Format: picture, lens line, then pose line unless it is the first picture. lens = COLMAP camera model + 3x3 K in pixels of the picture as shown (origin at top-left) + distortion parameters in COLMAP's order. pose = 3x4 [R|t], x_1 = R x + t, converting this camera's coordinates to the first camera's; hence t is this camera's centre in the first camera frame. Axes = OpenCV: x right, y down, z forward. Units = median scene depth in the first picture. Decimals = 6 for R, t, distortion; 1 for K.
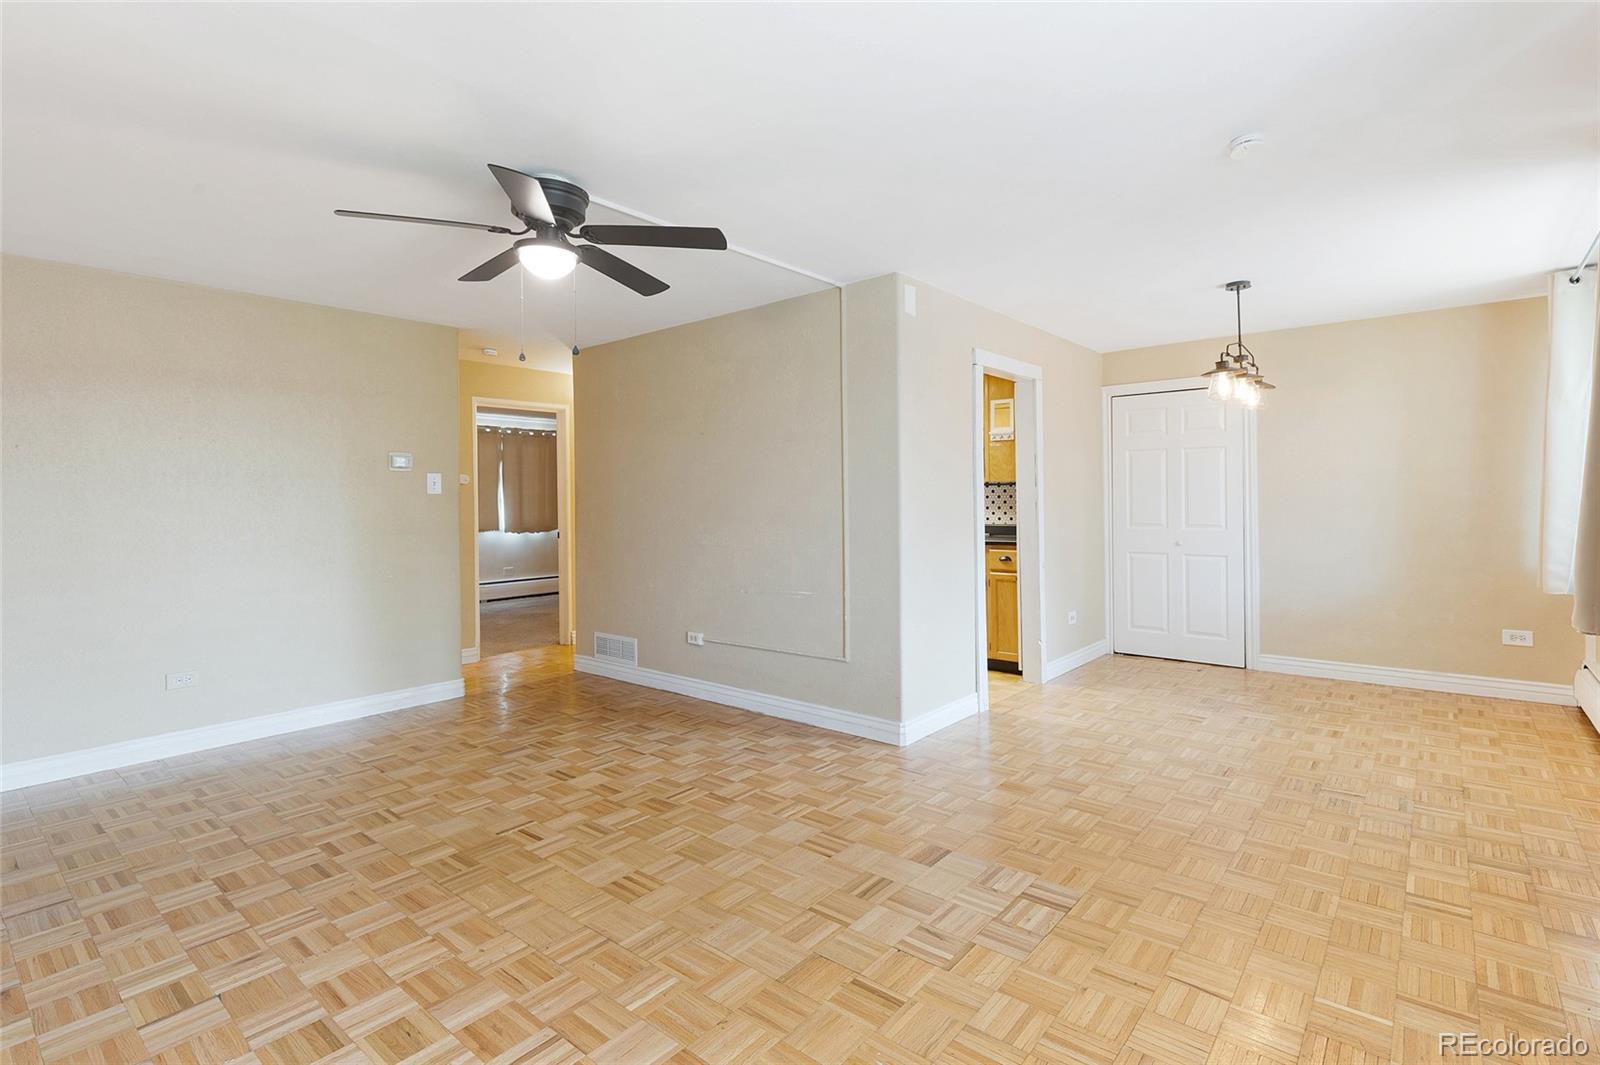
lens RADIAL K [[751.0, 0, 807.0], [0, 751.0, 503.1], [0, 0, 1]] dist [-0.000143, -0.000005]
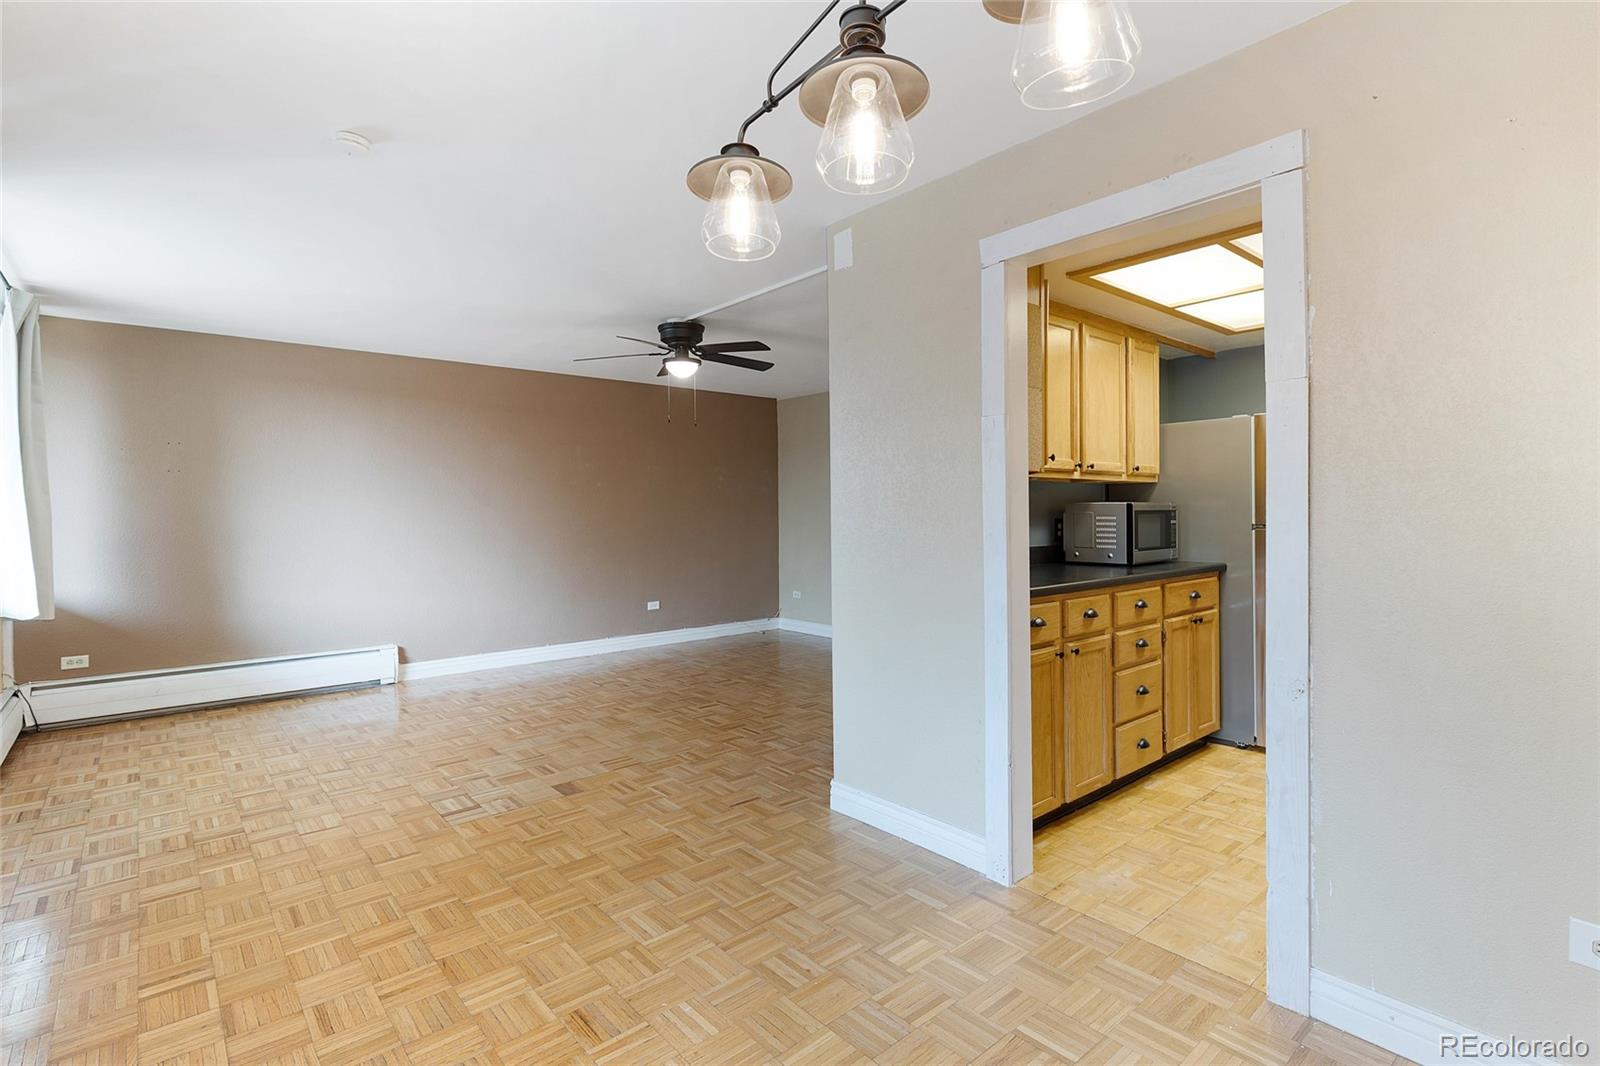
lens RADIAL K [[762.5, 0, 817.5], [0, 762.5, 512.3], [0, 0, 1]] dist [-0.002421, 0.000011]
pose [[-0.142229, 0.017932, -0.989671, 1.302463], [0.011545, 0.999798, 0.016456, -0.016229], [0.989766, -0.009085, -0.142408, 1.520672]]
